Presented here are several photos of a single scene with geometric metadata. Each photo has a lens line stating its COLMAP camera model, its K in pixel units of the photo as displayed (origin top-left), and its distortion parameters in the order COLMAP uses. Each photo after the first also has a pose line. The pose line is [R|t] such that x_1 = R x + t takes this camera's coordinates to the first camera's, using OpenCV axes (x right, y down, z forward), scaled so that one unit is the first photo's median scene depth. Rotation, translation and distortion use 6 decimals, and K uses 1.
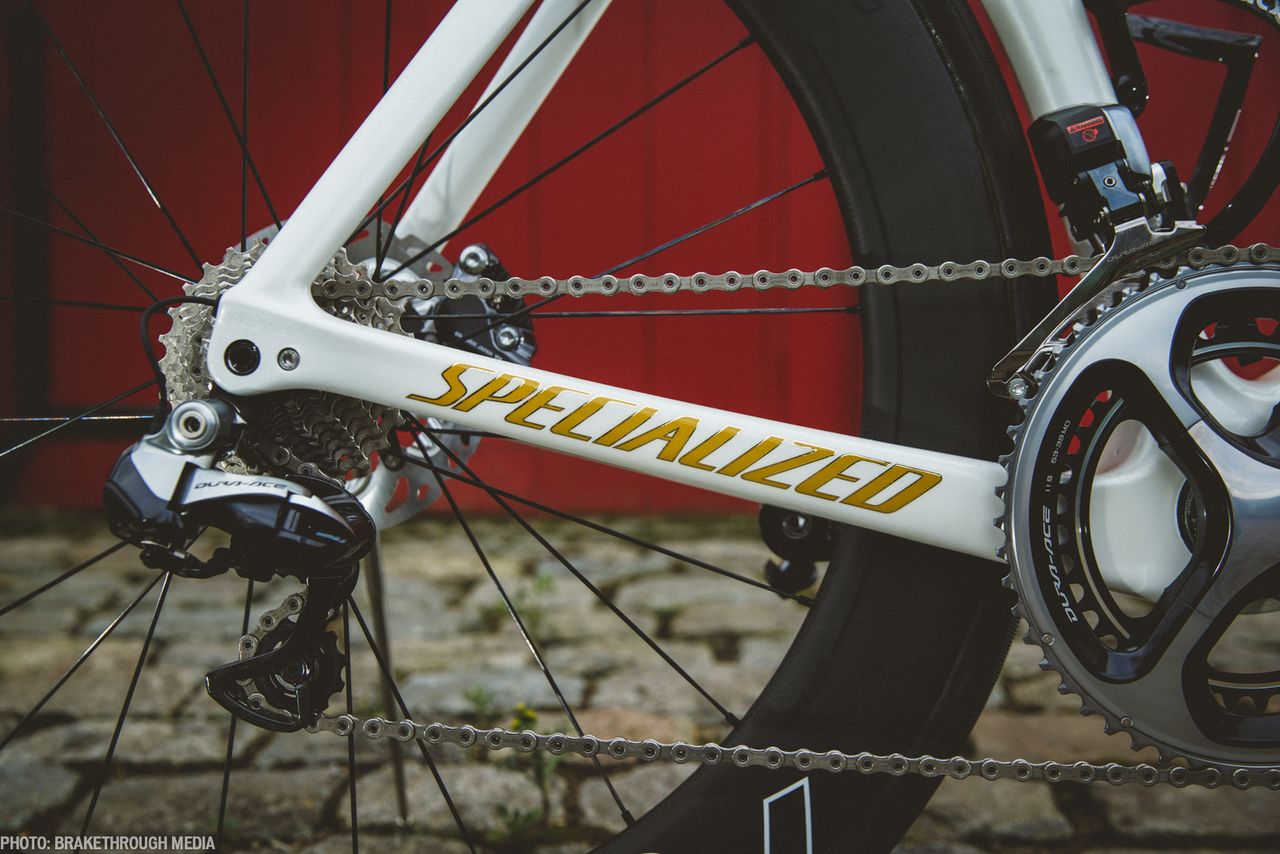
lens RADIAL K [[1347.3, 0, 633.5], [0, 1347.3, 422.4], [0, 0, 1]] dist [-0.003635, 0.000000]
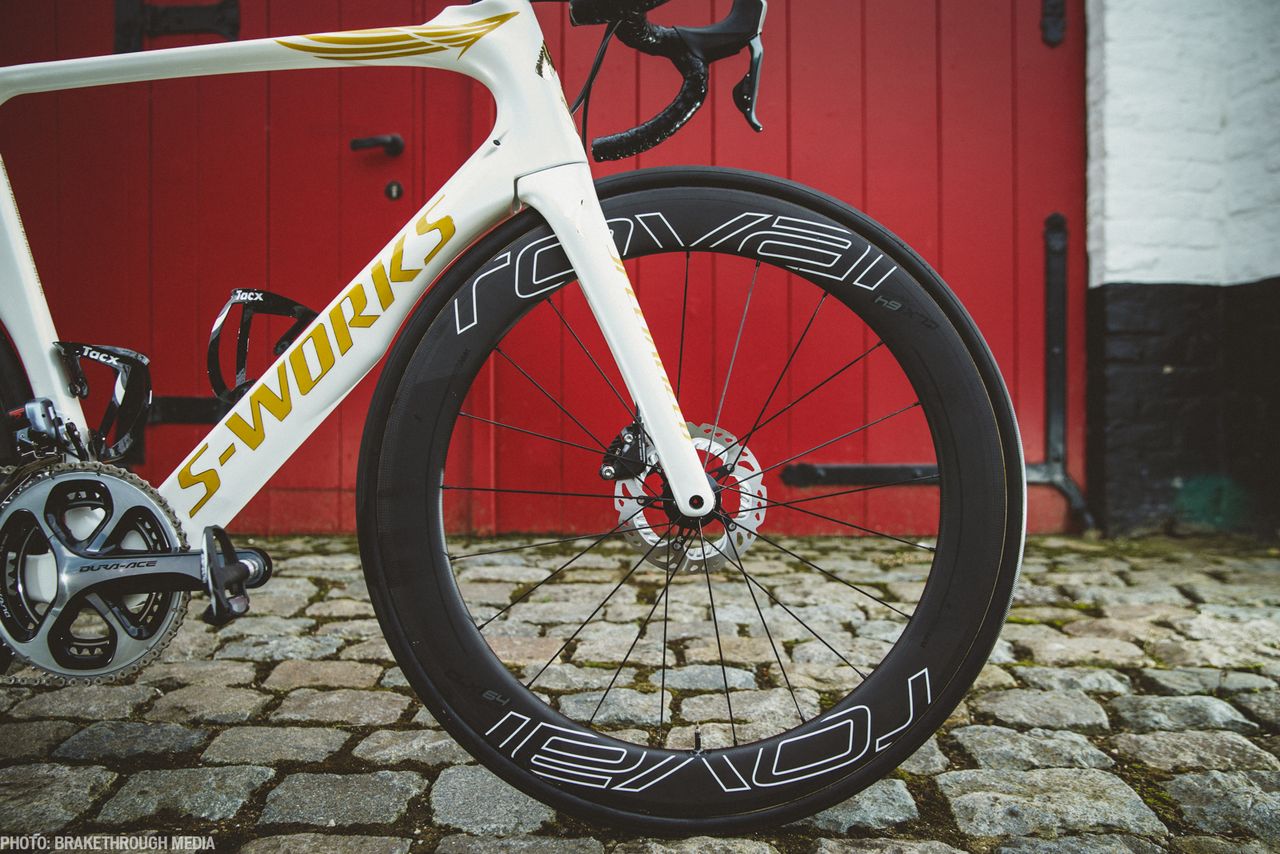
lens RADIAL K [[1048.1, 0, 642.1], [0, 1048.1, 419.5], [0, 0, 1]] dist [-0.068833, 0.037585]
pose [[0.999969, 0.001265, 0.007709, 1.402758], [-0.001105, 0.999784, -0.020740, -0.164346], [-0.007733, 0.020730, 0.999755, -0.831120]]
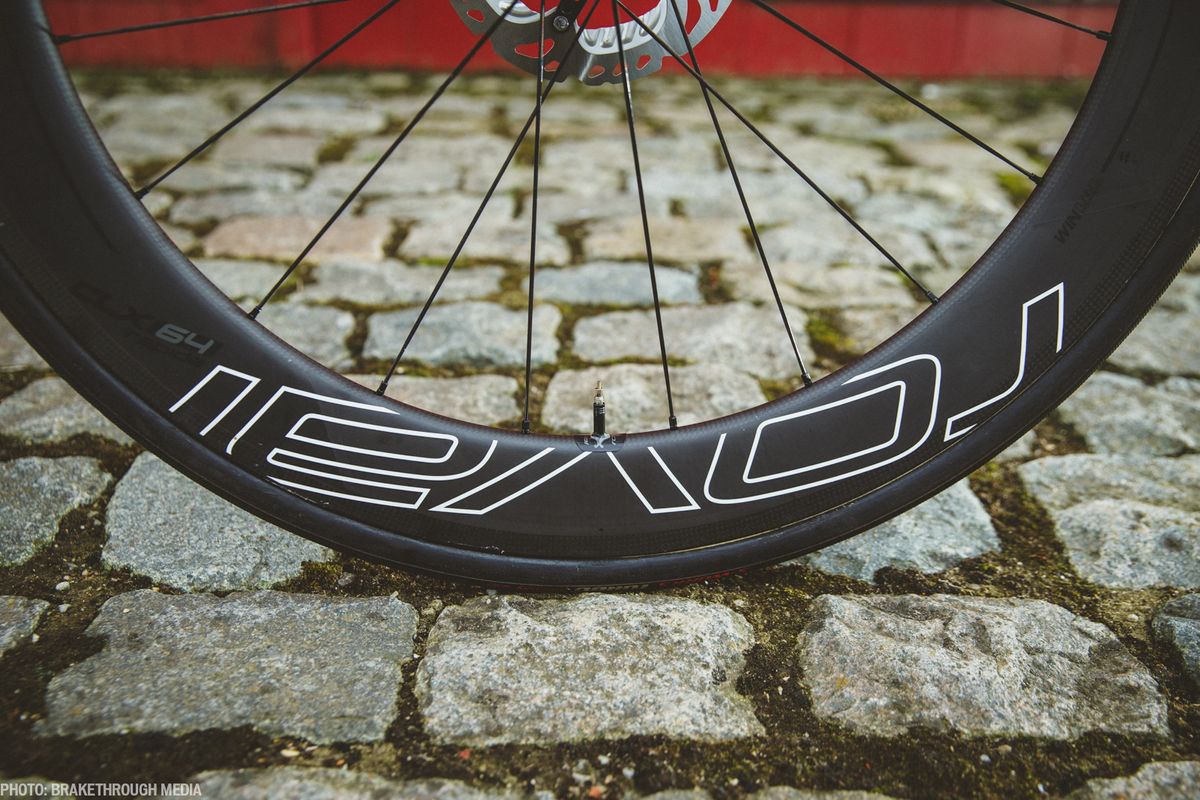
lens RADIAL K [[1209.5, 0, 598.8], [0, 1209.5, 403.8], [0, 0, 1]] dist [-0.012922, 0.000000]
pose [[0.998627, -0.002031, 0.052340, 1.458927], [-0.015303, 0.944341, 0.328612, -0.004527], [-0.050094, -0.328961, 0.943014, 0.004245]]
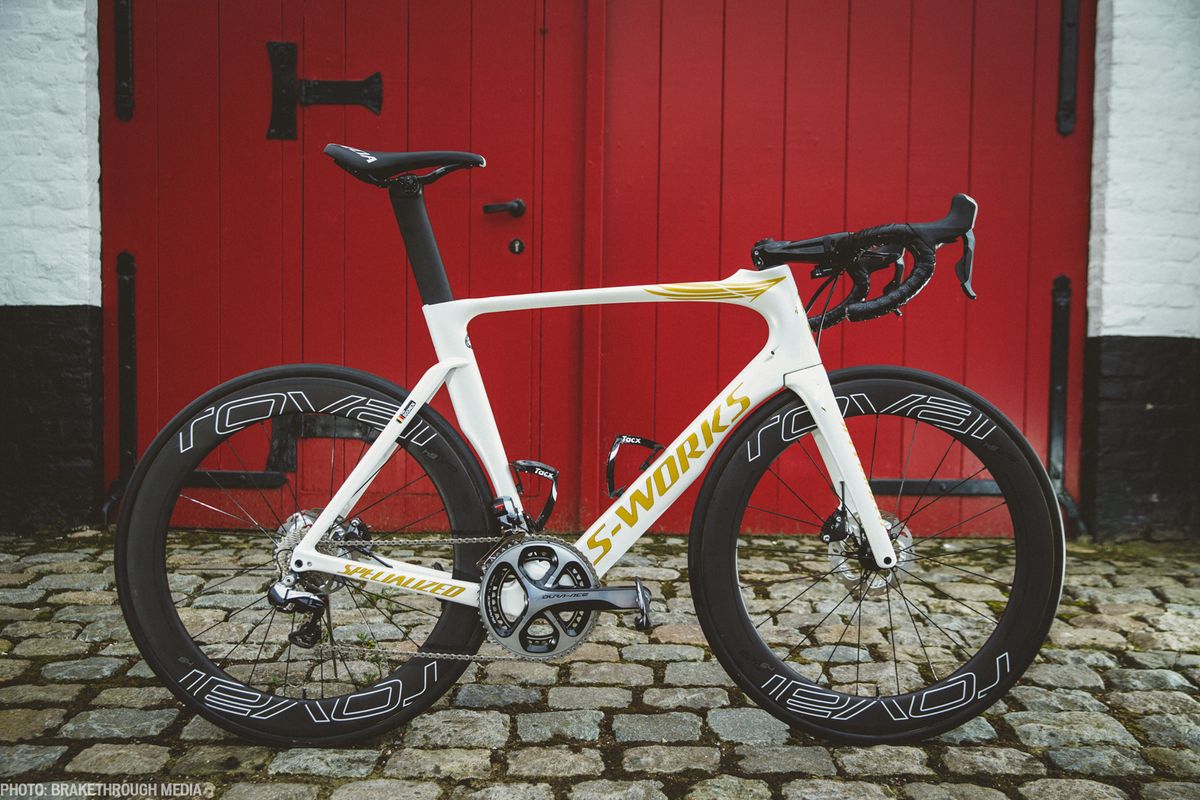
lens RADIAL K [[1209.5, 0, 601.2], [0, 1209.5, 393.0], [0, 0, 1]] dist [-0.012922, 0.000000]
pose [[0.998577, 0.013503, 0.051597, 0.438721], [-0.014342, 0.999771, 0.015907, -0.619095], [-0.051371, -0.016624, 0.998541, -2.701968]]
